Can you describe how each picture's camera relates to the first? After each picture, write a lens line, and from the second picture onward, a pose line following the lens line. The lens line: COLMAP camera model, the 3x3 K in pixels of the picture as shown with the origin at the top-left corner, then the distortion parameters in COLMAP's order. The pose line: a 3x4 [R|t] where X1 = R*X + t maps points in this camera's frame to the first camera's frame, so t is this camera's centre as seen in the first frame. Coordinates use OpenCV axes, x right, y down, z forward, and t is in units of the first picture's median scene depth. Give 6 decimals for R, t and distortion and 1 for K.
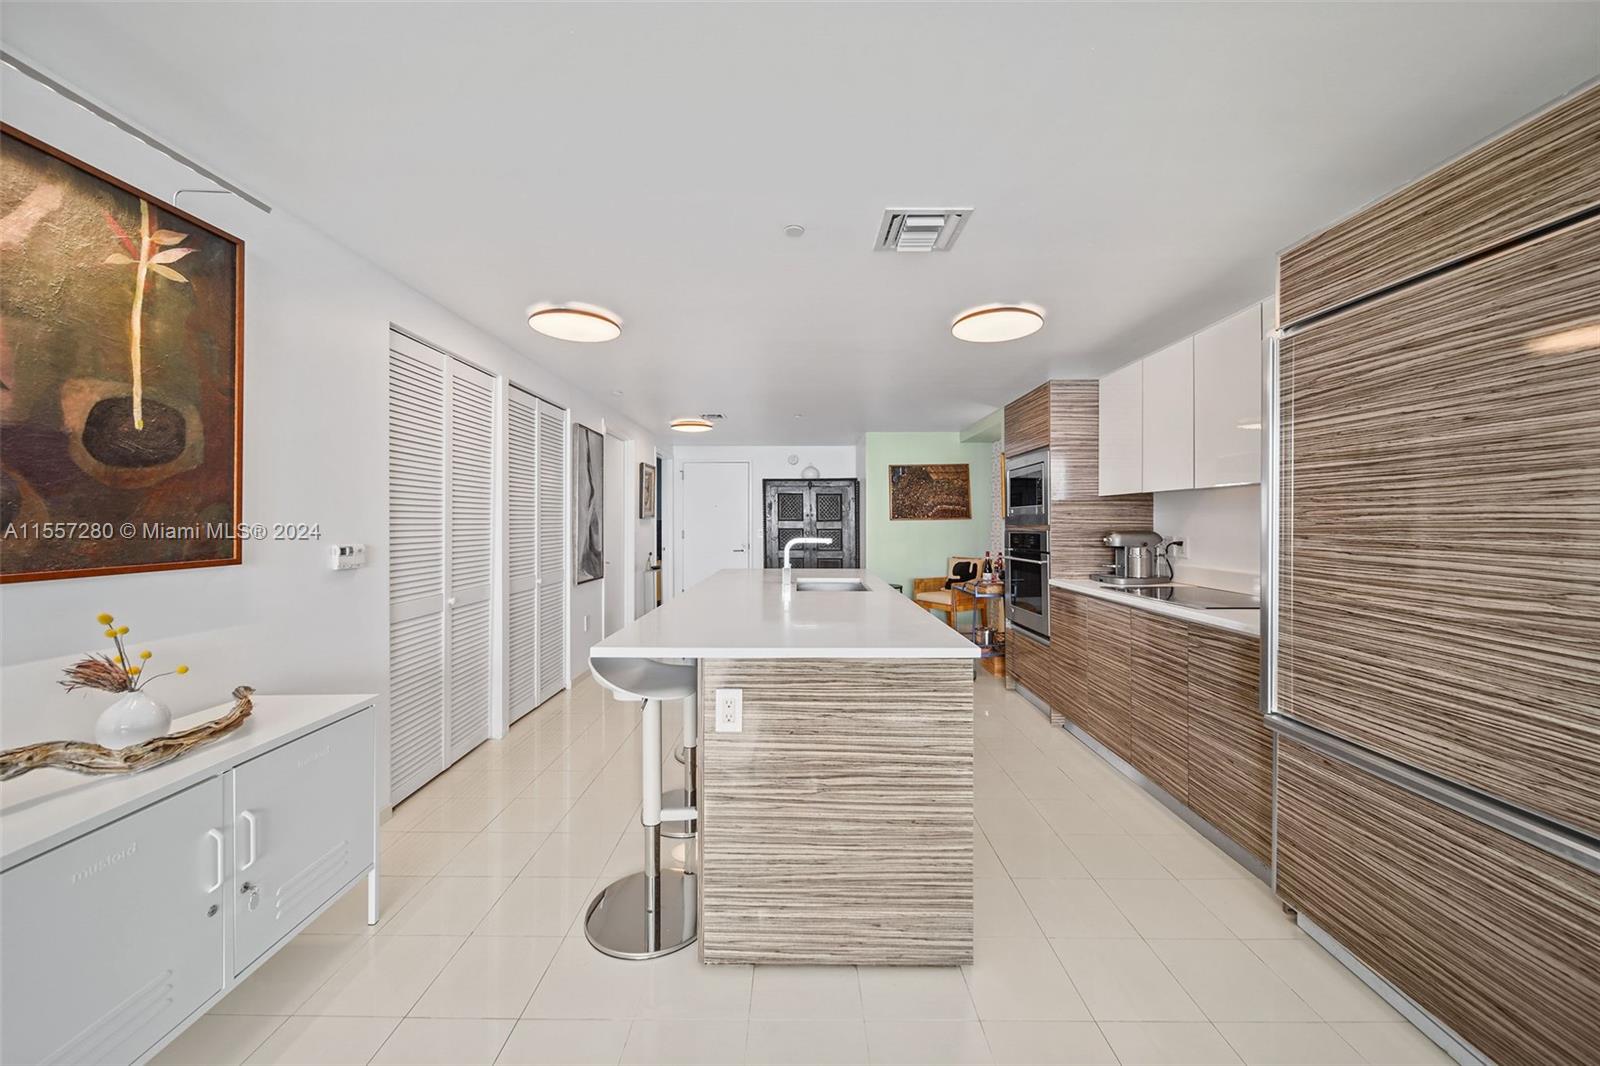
lens RADIAL K [[576.3, 0, 794.9], [0, 576.3, 524.9], [0, 0, 1]] dist [0.001352, -0.002091]
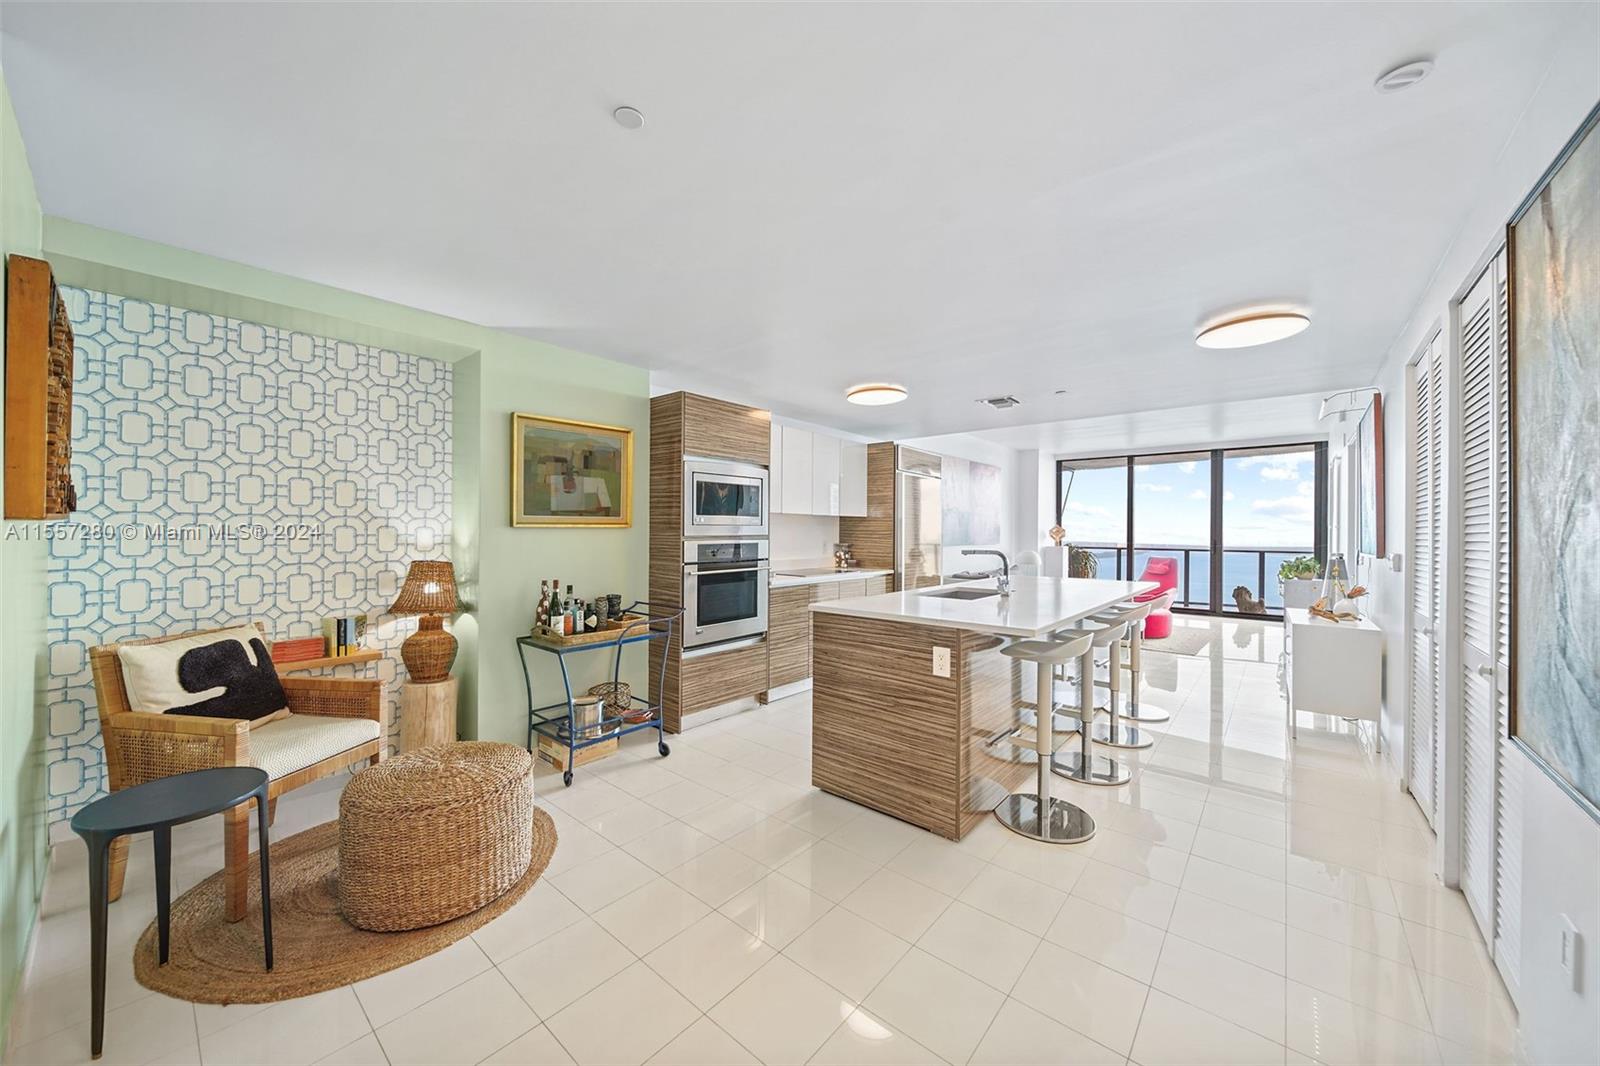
lens RADIAL K [[569.0, 0, 800.7], [0, 569.0, 529.7], [0, 0, 1]] dist [-0.000161, -0.000196]
pose [[-0.766705, -0.003448, 0.641990, -0.691987], [-0.004438, 0.999990, 0.000070, -0.021552], [-0.641984, -0.002795, -0.766713, 3.672553]]
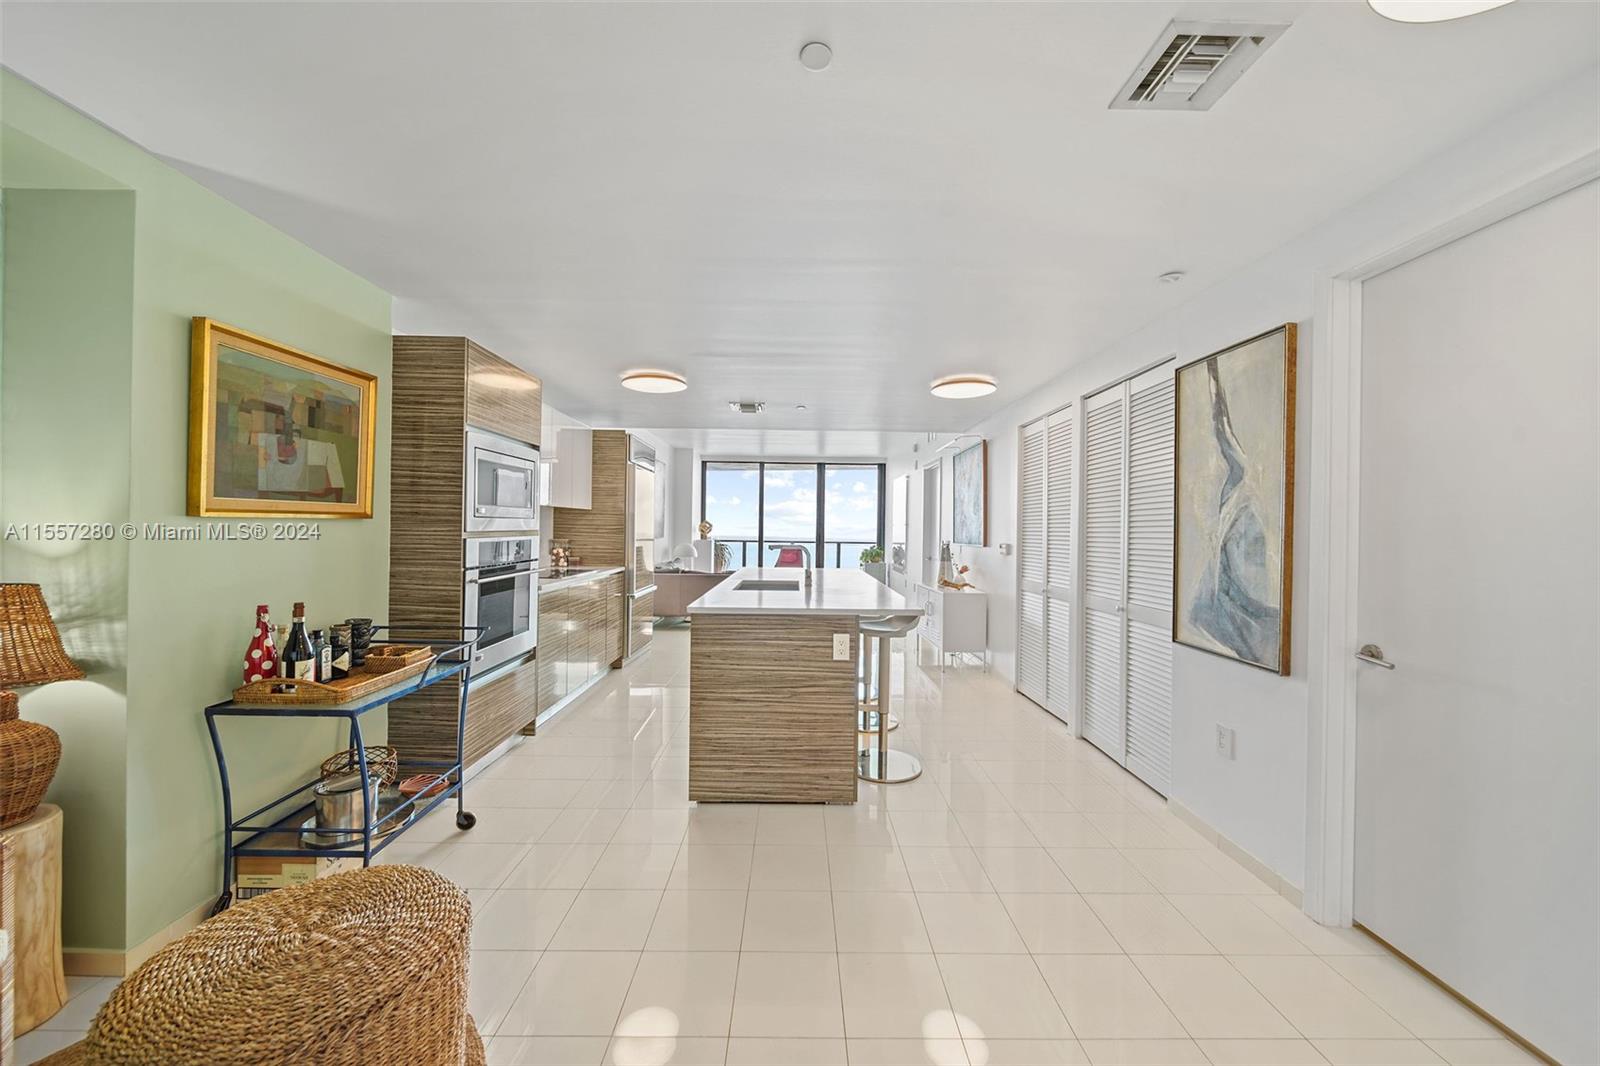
lens RADIAL K [[573.6, 0, 798.9], [0, 573.6, 528.0], [0, 0, 1]] dist [-0.000680, -0.000568]
pose [[-0.999815, -0.014202, -0.013005, 0.037398], [-0.014233, 0.999896, 0.002242, -0.023149], [0.012972, 0.002427, -0.999913, 3.918822]]
